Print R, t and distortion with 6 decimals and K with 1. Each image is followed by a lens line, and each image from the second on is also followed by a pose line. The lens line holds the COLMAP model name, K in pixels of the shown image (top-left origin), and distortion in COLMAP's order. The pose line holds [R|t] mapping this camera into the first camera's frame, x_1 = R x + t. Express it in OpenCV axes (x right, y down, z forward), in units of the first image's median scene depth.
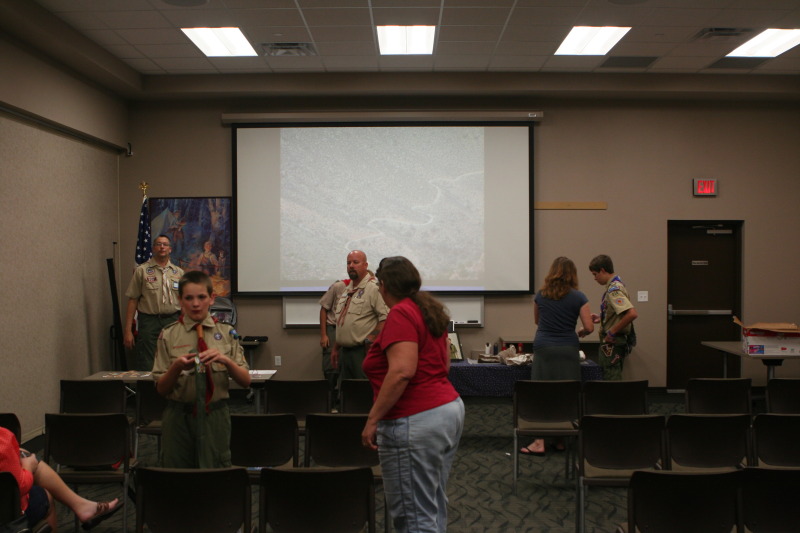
lens RADIAL K [[903.3, 0, 398.5], [0, 903.3, 263.1], [0, 0, 1]] dist [-0.141139, 0.167811]
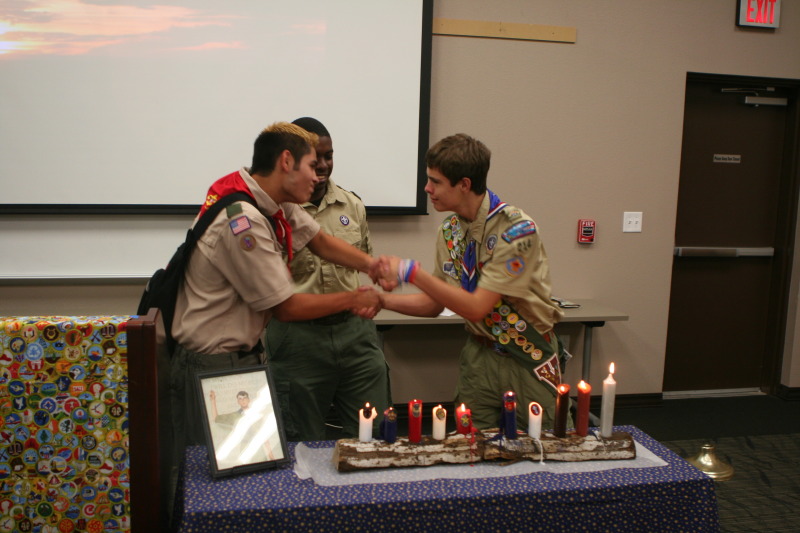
lens RADIAL K [[898.8, 0, 404.4], [0, 898.8, 269.5], [0, 0, 1]] dist [-0.117323, 0.094684]
pose [[0.970712, -0.005281, 0.240188, 0.023988], [-0.029210, 0.989747, 0.139812, -0.002739], [-0.238463, -0.142734, 0.960605, 0.509064]]
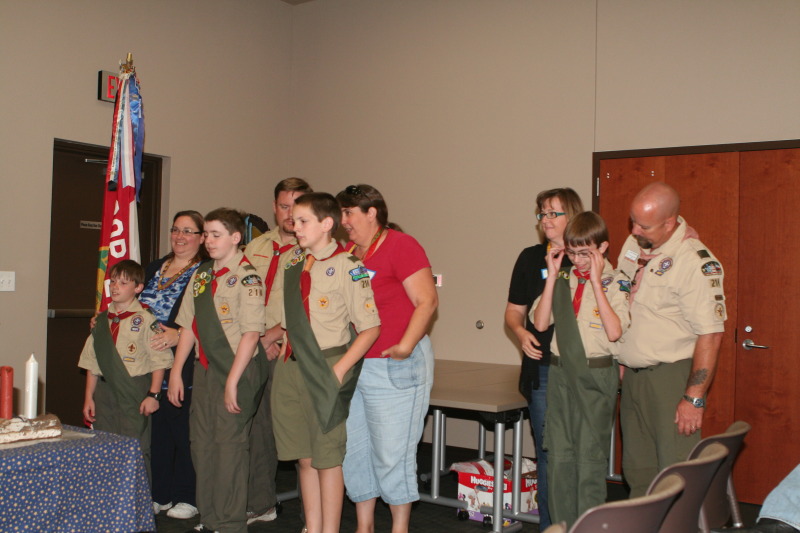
lens RADIAL K [[903.3, 0, 398.5], [0, 903.3, 263.1], [0, 0, 1]] dist [-0.141139, 0.167811]
pose [[0.577585, 0.035358, 0.815565, -0.006675], [-0.014519, 0.999348, -0.033044, 0.037938], [-0.816202, 0.007244, 0.577722, 0.498073]]
